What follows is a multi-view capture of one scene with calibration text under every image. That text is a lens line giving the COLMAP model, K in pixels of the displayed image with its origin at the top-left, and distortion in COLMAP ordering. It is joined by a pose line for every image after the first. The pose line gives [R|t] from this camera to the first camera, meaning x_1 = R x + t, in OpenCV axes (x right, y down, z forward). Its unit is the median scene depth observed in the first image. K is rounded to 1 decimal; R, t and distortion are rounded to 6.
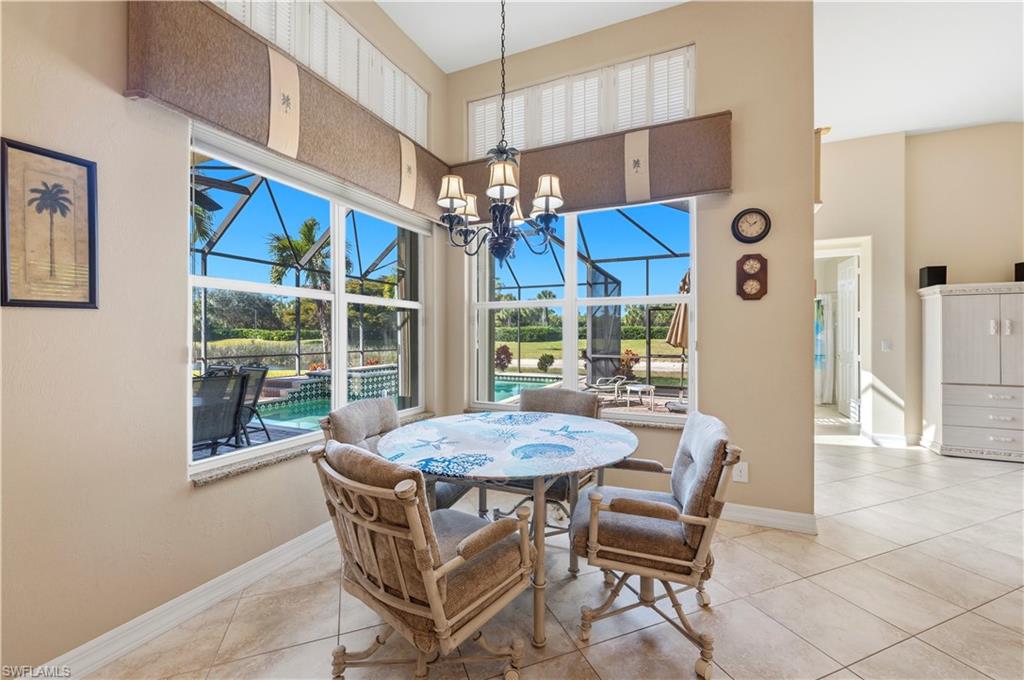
lens RADIAL K [[413.5, 0, 516.9], [0, 413.5, 338.3], [0, 0, 1]] dist [-0.001199, -0.000005]
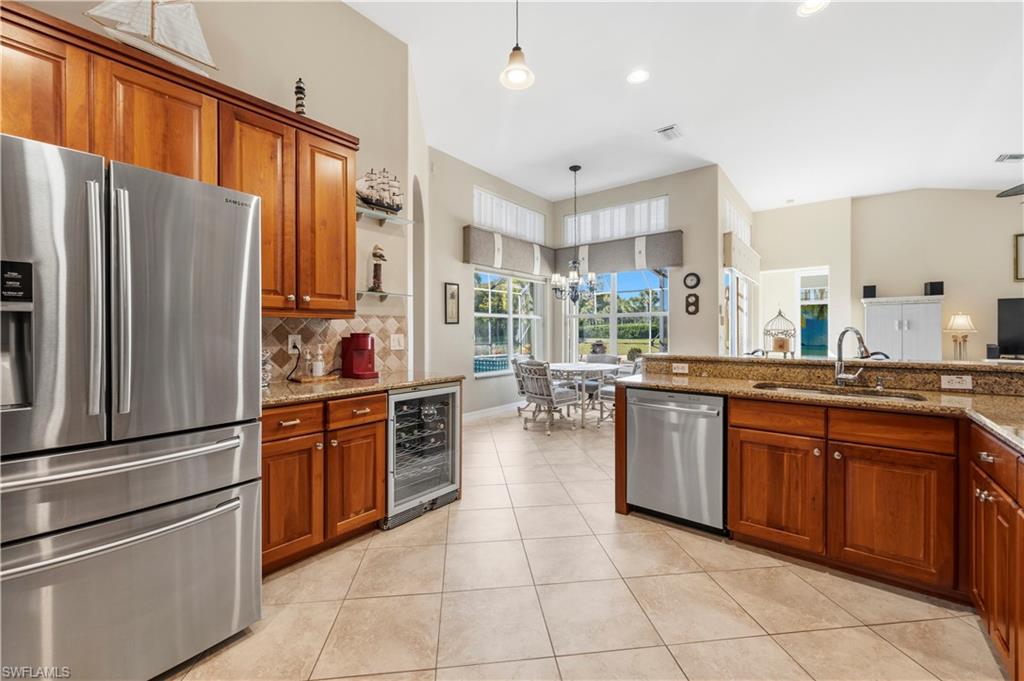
lens RADIAL K [[413.5, 0, 508.7], [0, 413.5, 334.5], [0, 0, 1]] dist [-0.001199, -0.000005]
pose [[0.964201, -0.000732, -0.265170, 0.194366], [0.000168, 0.999998, -0.002148, 0.015744], [0.265171, 0.002027, 0.964199, -1.257292]]
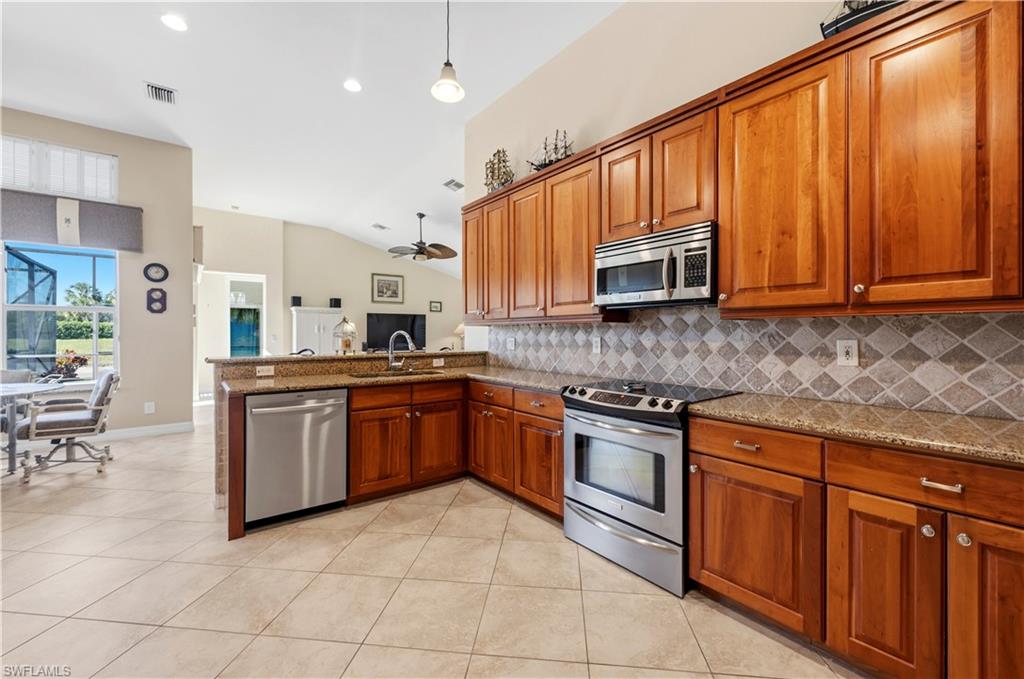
lens RADIAL K [[413.5, 0, 518.1], [0, 413.5, 334.3], [0, 0, 1]] dist [-0.001199, -0.000005]
pose [[0.467056, -0.000431, 0.884228, -0.282033], [0.005073, 0.999985, -0.002192, 0.013415], [-0.884213, 0.005510, 0.467051, -1.176681]]
